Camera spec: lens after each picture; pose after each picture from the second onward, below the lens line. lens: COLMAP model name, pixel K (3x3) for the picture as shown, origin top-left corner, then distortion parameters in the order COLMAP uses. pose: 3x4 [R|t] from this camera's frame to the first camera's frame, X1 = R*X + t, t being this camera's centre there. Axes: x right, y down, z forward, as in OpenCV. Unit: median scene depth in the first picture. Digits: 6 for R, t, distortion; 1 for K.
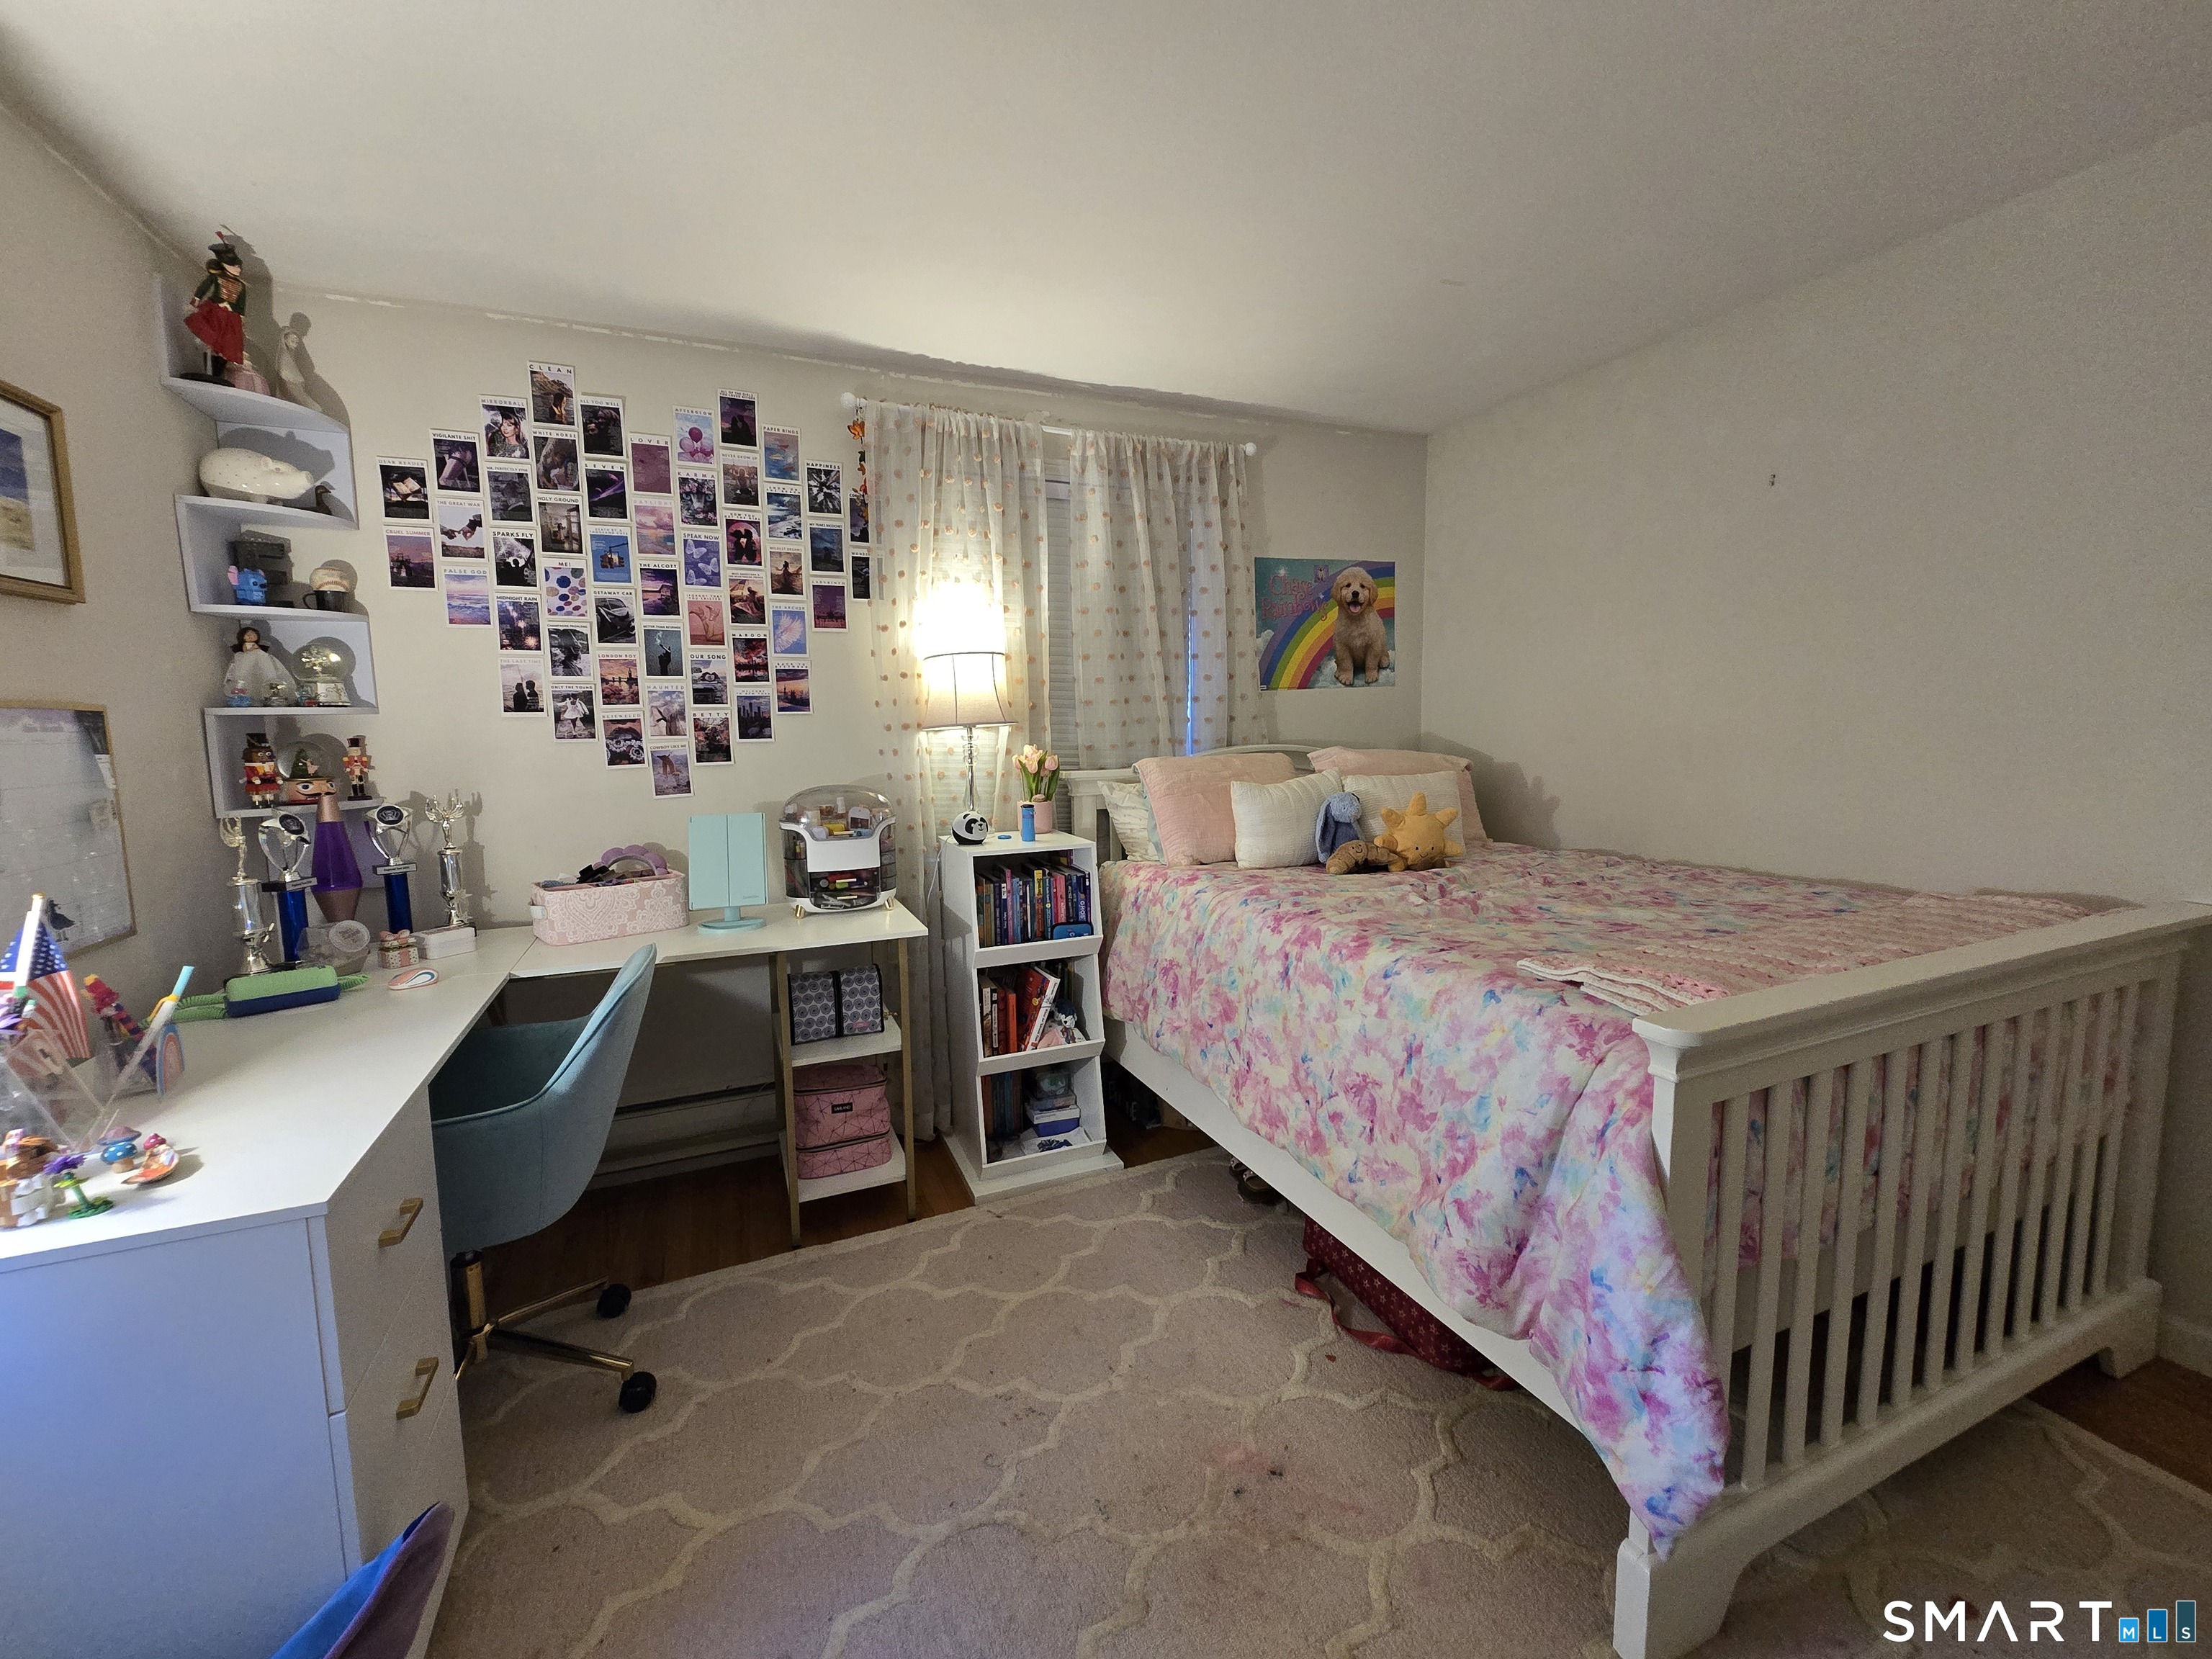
lens RADIAL K [[907.3, 0, 1101.3], [0, 907.3, 819.4], [0, 0, 1]] dist [-0.012847, 0.004325]
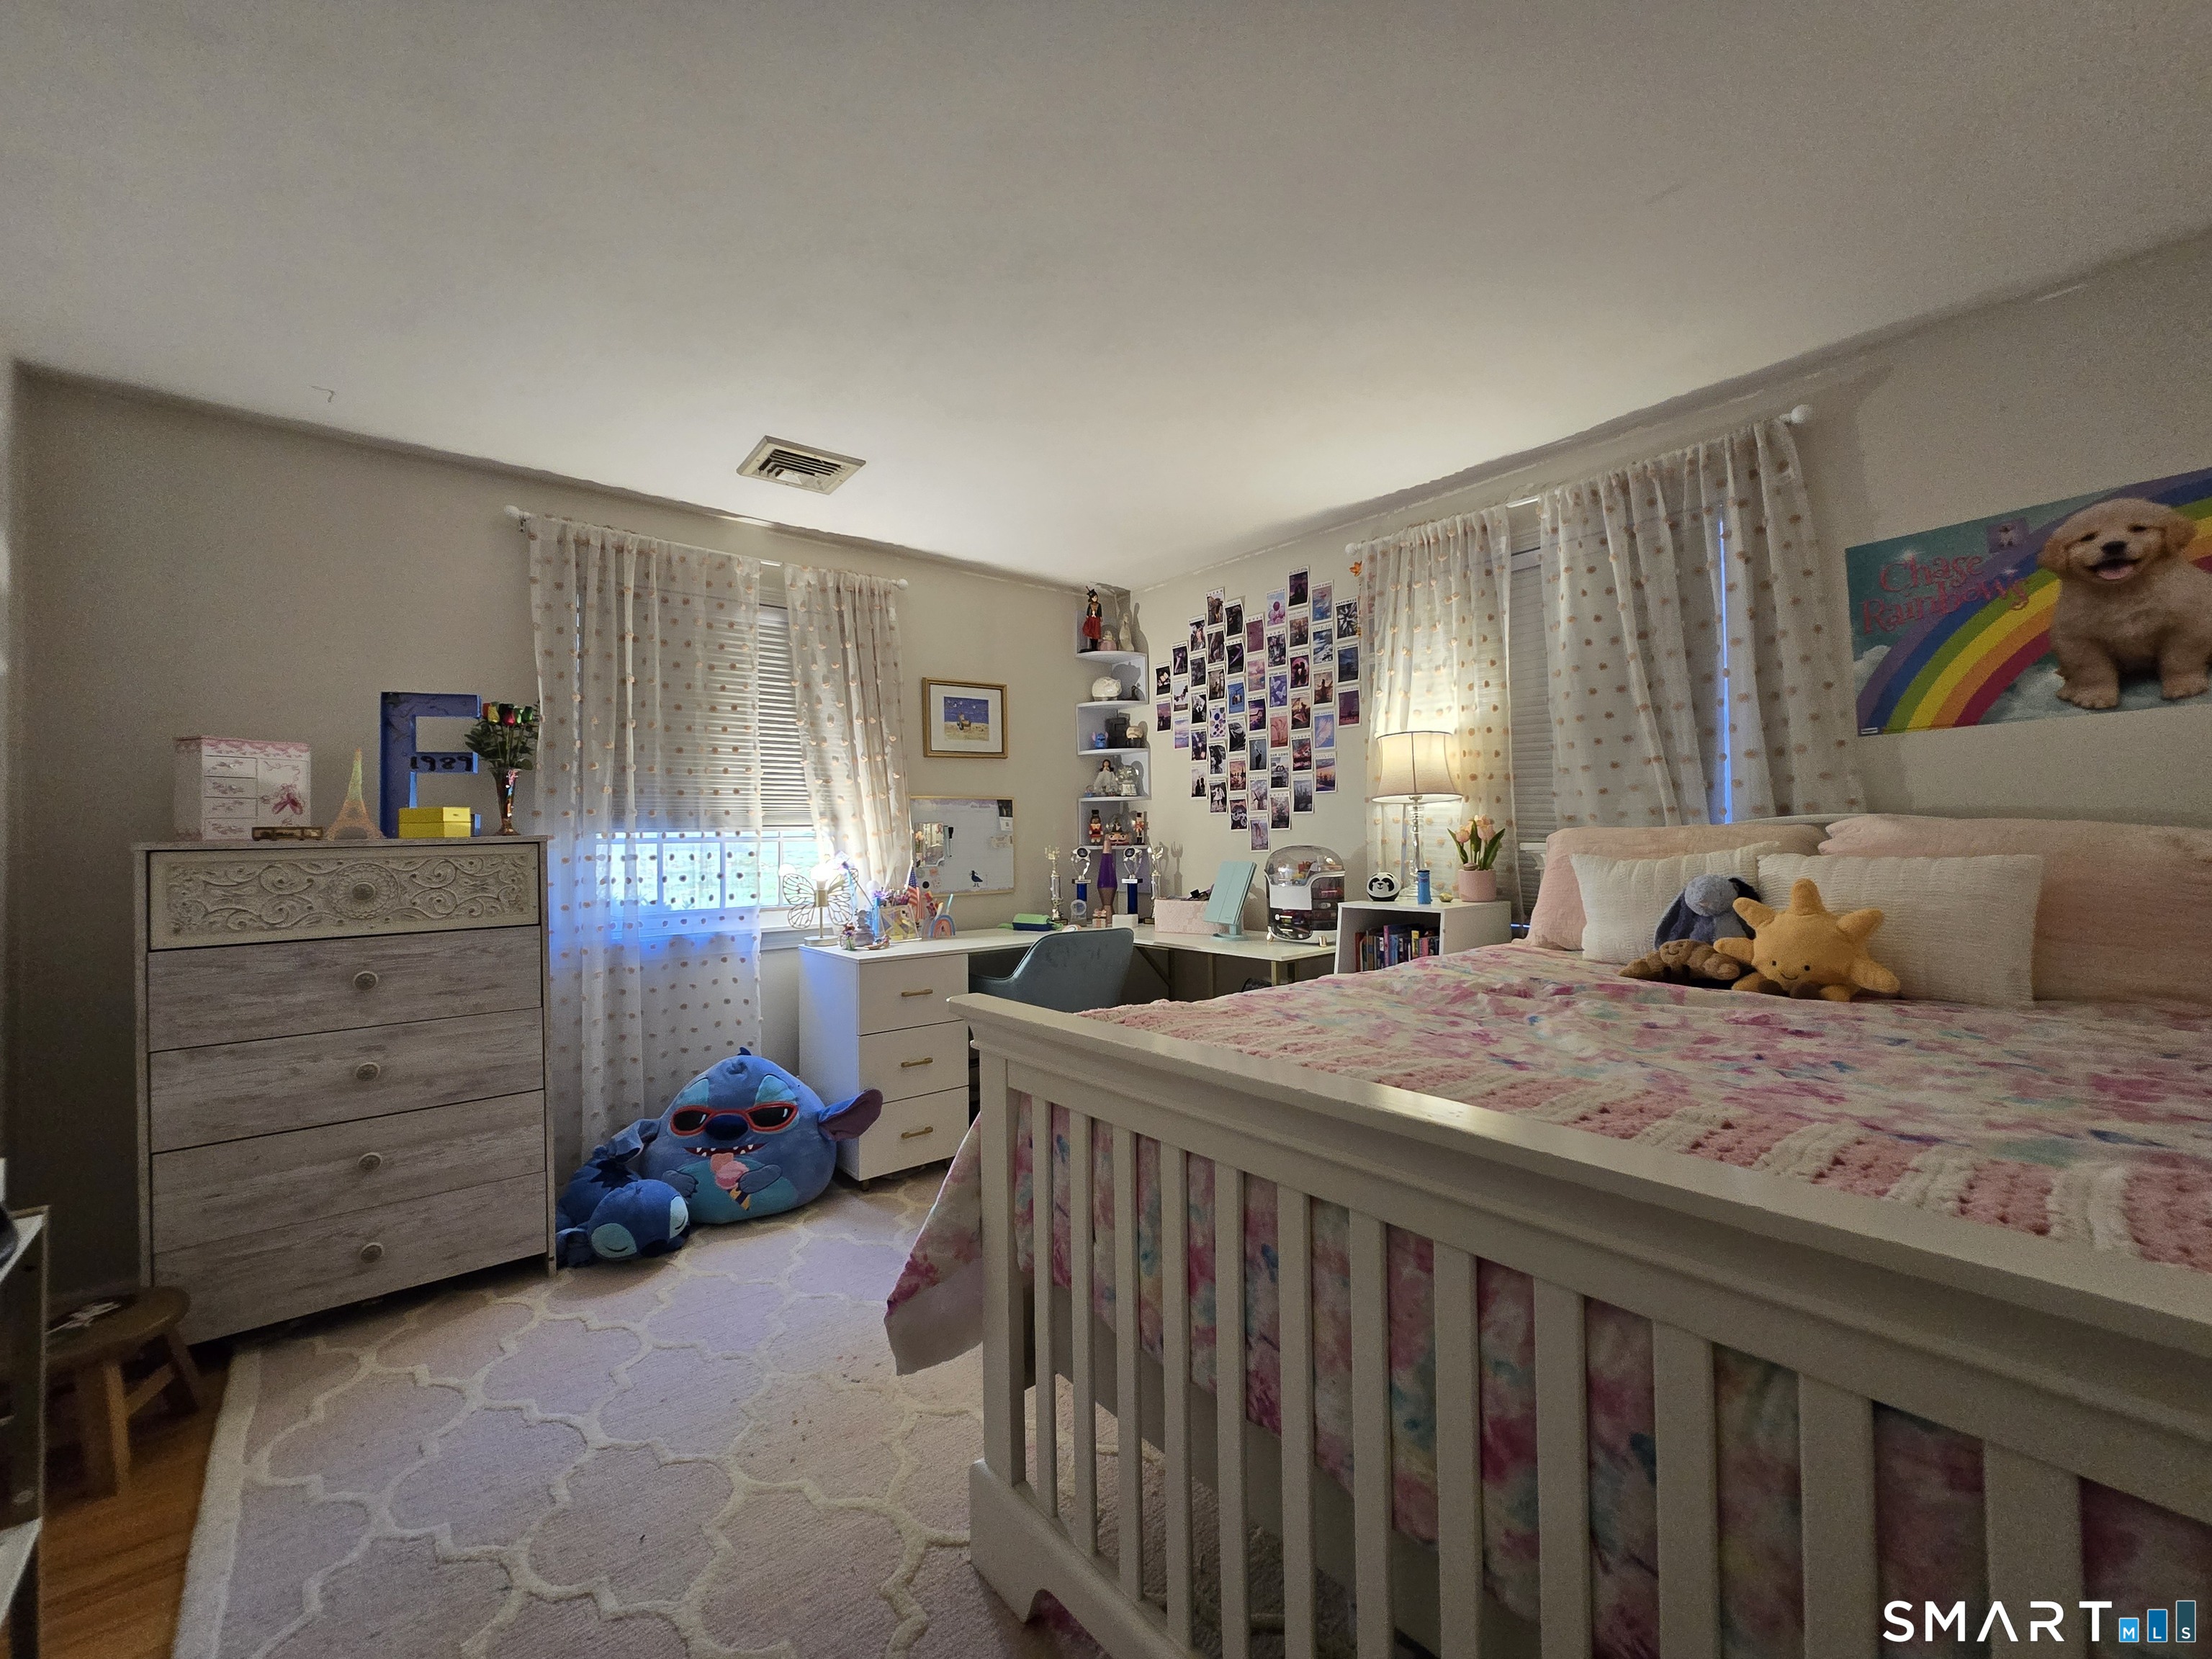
lens RADIAL K [[907.3, 0, 1101.3], [0, 907.3, 819.4], [0, 0, 1]] dist [-0.012847, 0.004325]
pose [[0.269859, -0.006940, -0.962875, 0.887098], [-0.094765, 0.994928, -0.033731, -0.002931], [0.958225, 0.100350, 0.267832, 0.362338]]
